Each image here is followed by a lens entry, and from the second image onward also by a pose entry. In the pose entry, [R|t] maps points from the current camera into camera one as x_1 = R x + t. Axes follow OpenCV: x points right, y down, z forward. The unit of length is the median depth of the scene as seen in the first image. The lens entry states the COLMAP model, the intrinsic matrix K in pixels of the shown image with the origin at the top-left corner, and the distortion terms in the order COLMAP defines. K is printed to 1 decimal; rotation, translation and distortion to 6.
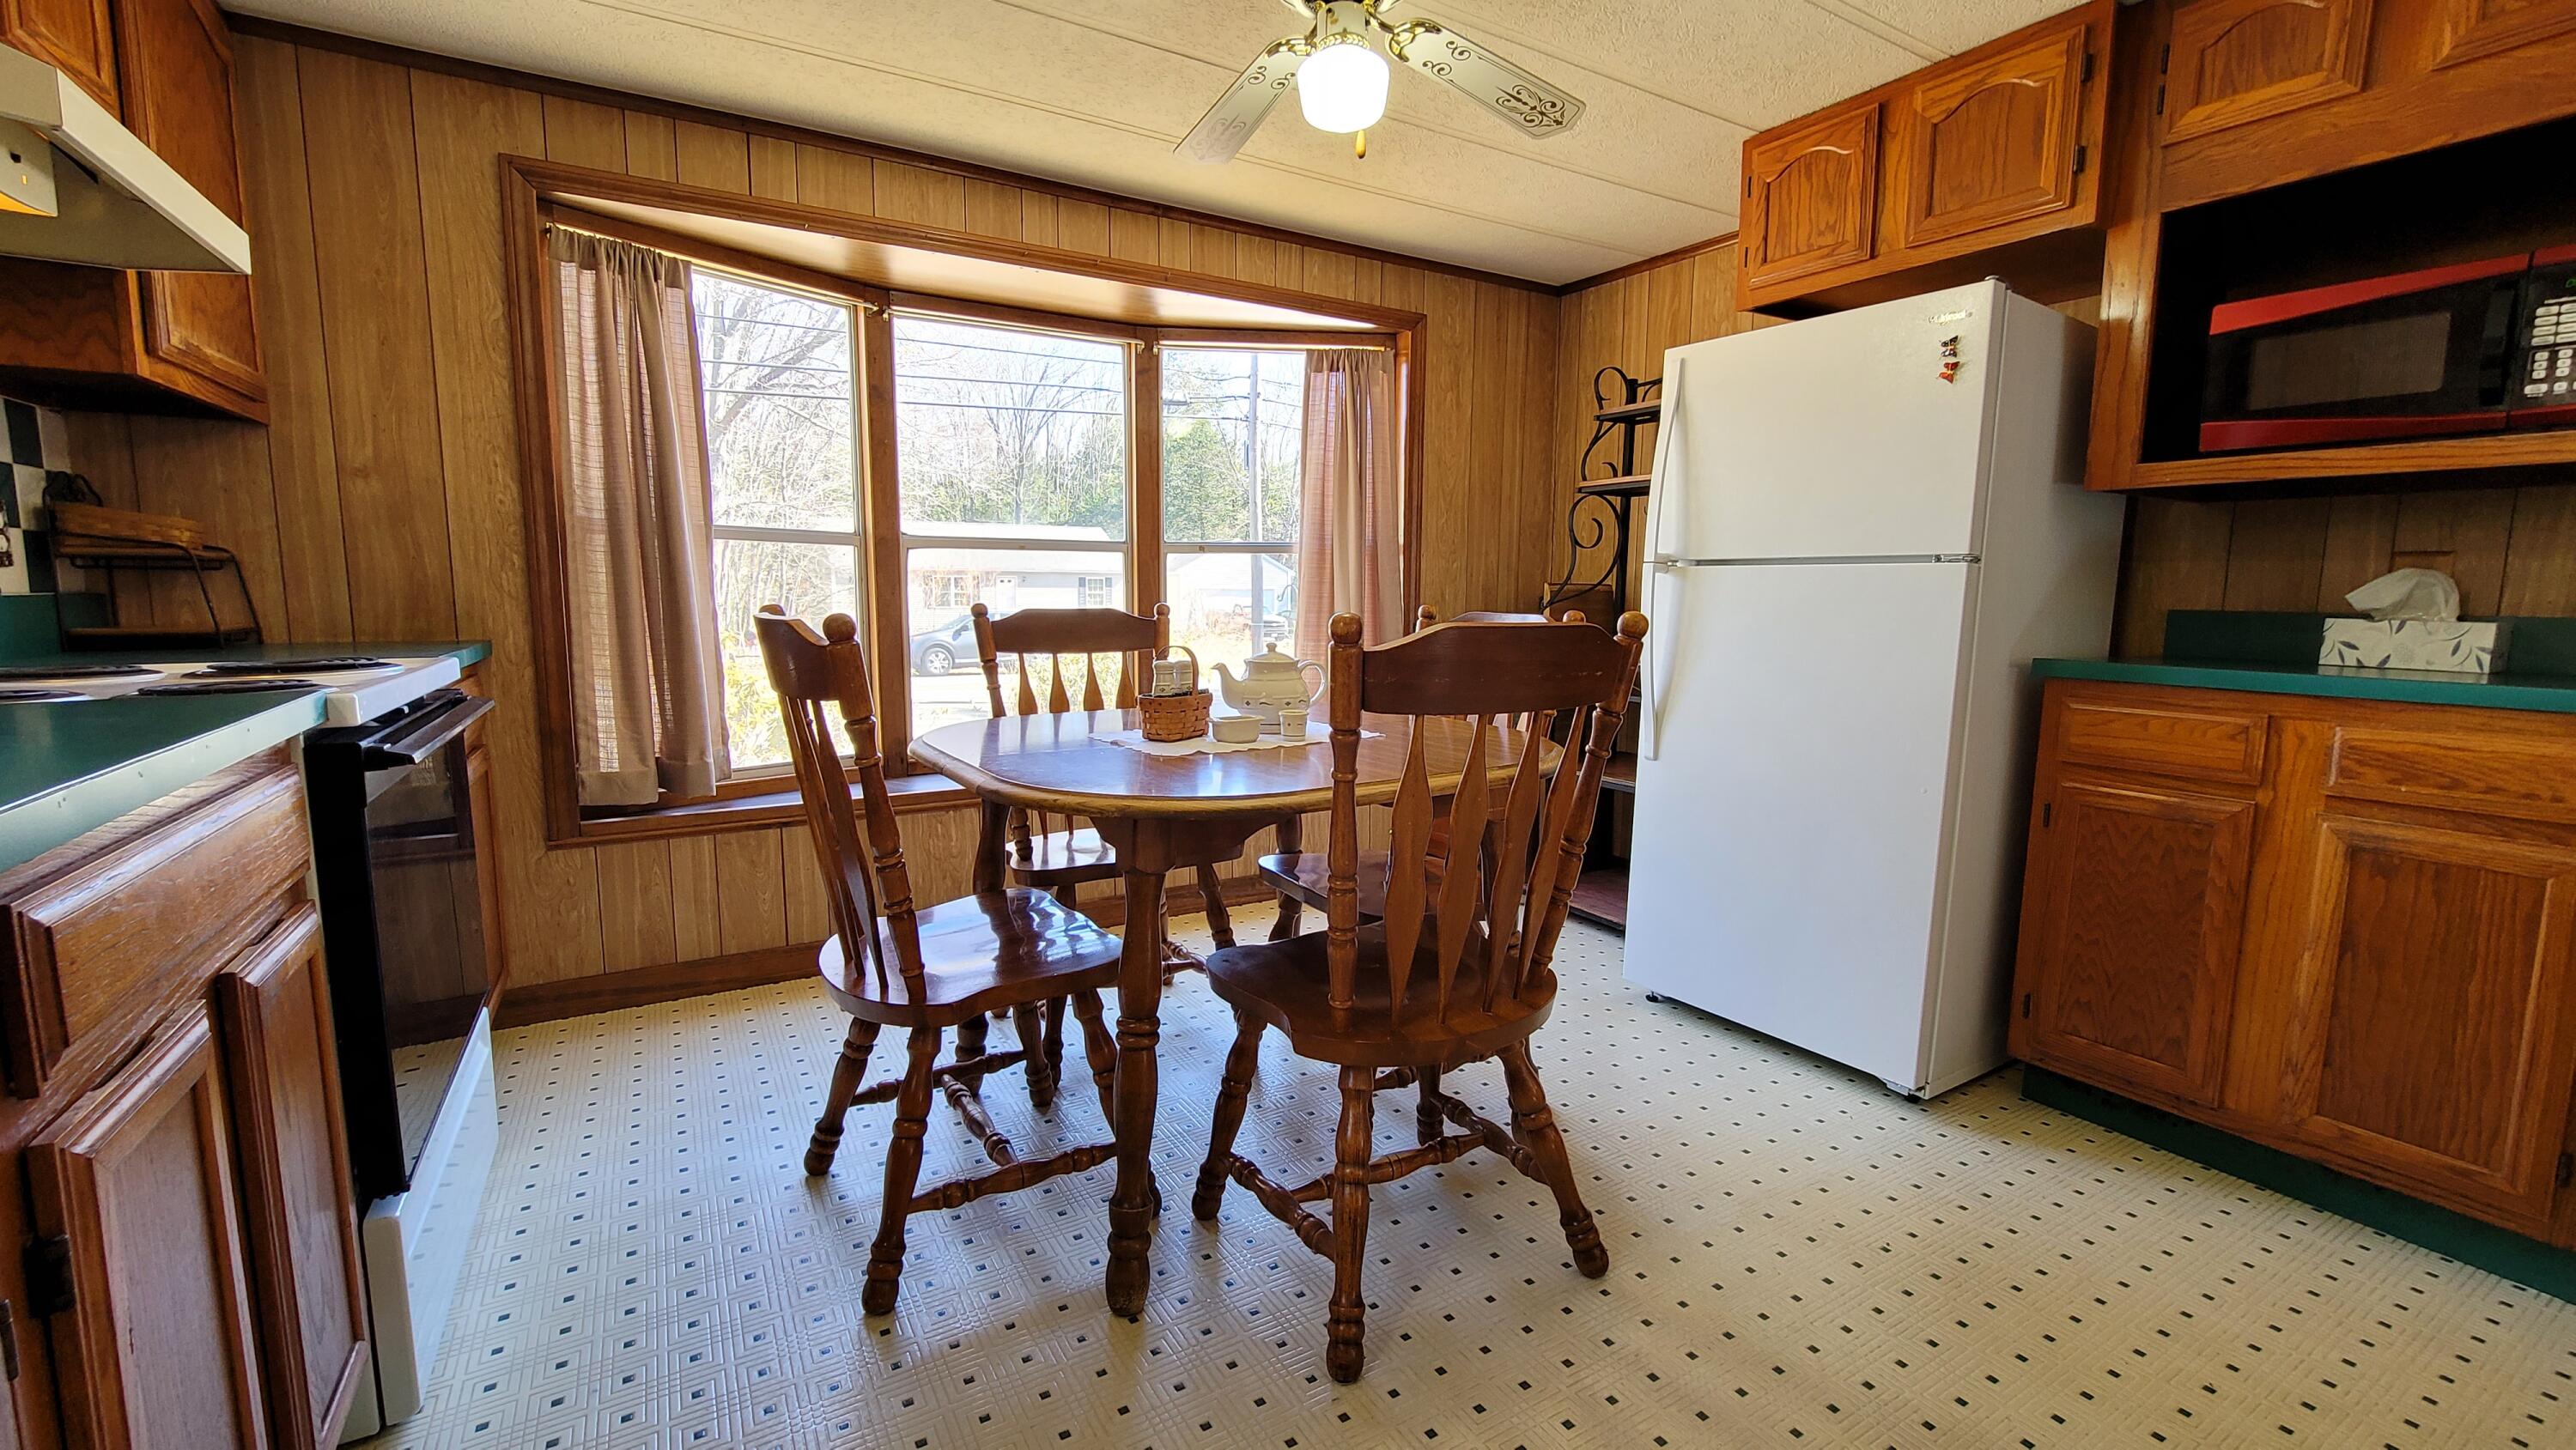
lens RADIAL K [[1050.1, 0, 1281.8], [0, 1050.1, 718.4], [0, 0, 1]] dist [0.000370, 0.000068]
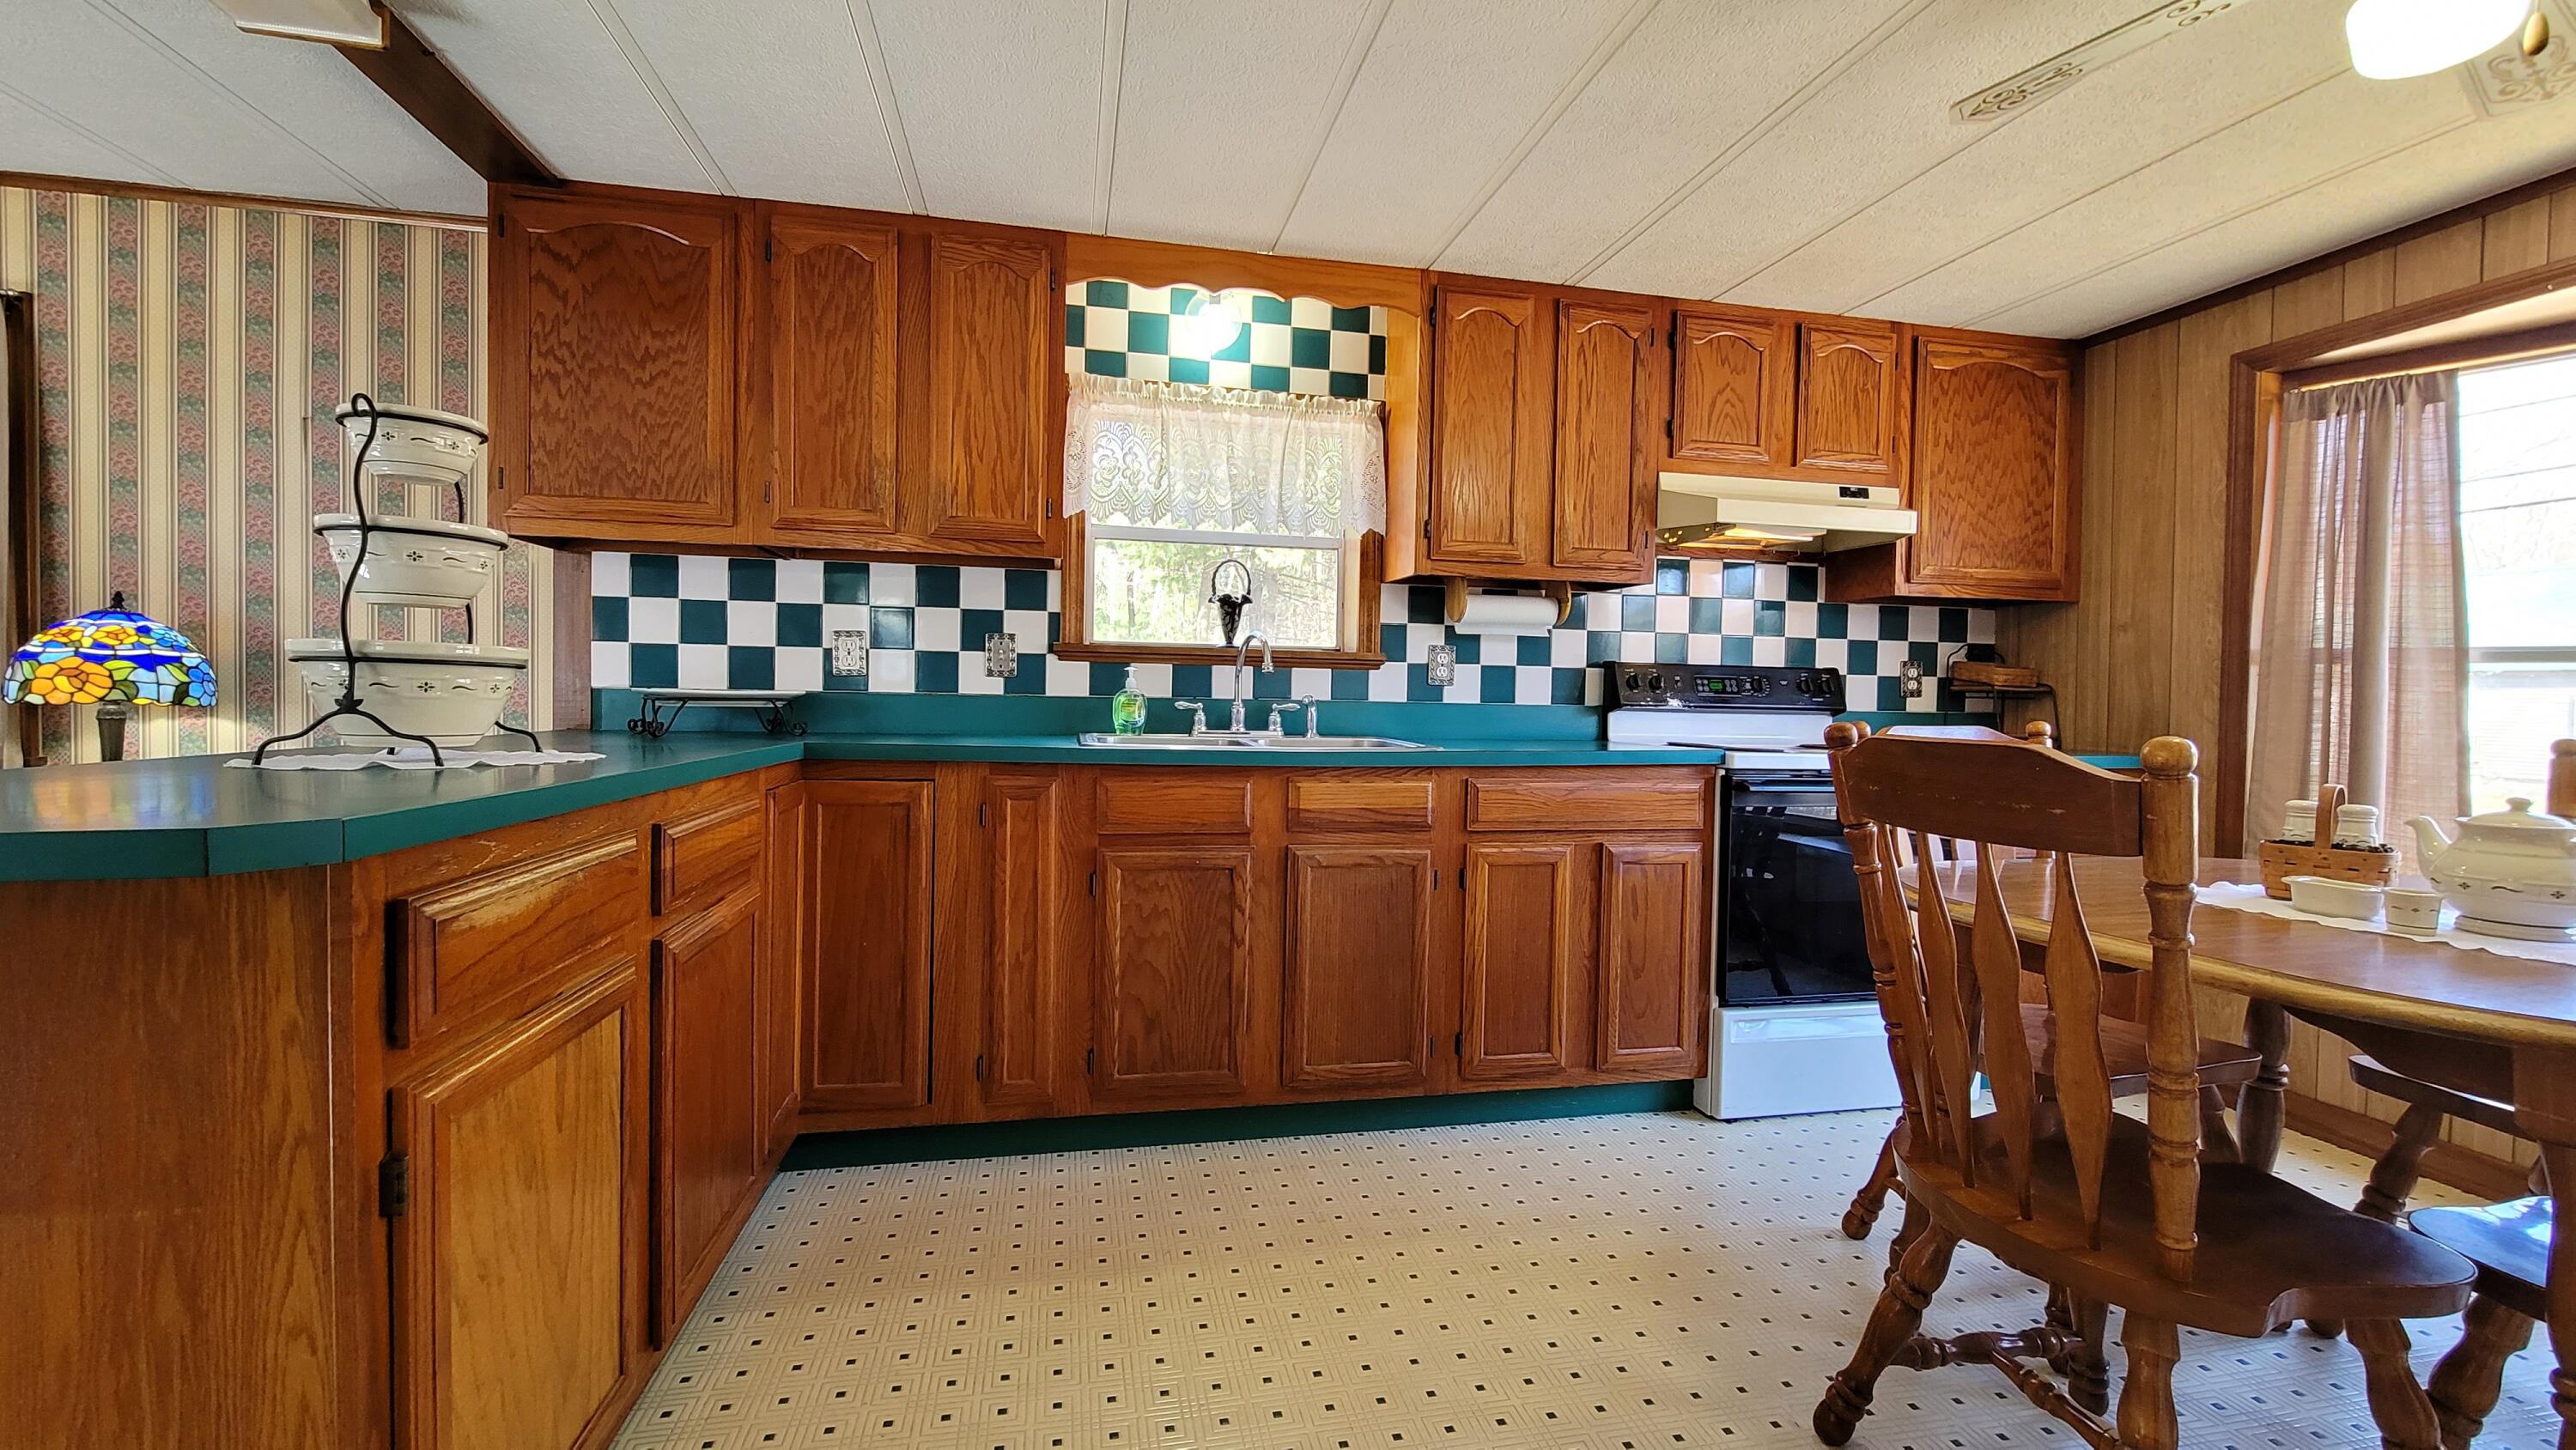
lens RADIAL K [[1050.1, 0, 1285.9], [0, 1050.1, 720.1], [0, 0, 1]] dist [0.000370, 0.000068]
pose [[-0.313455, 0.012899, -0.949515, 0.748244], [-0.136092, 0.988976, 0.058362, -0.048324], [0.939800, 0.147515, -0.308244, 0.418666]]
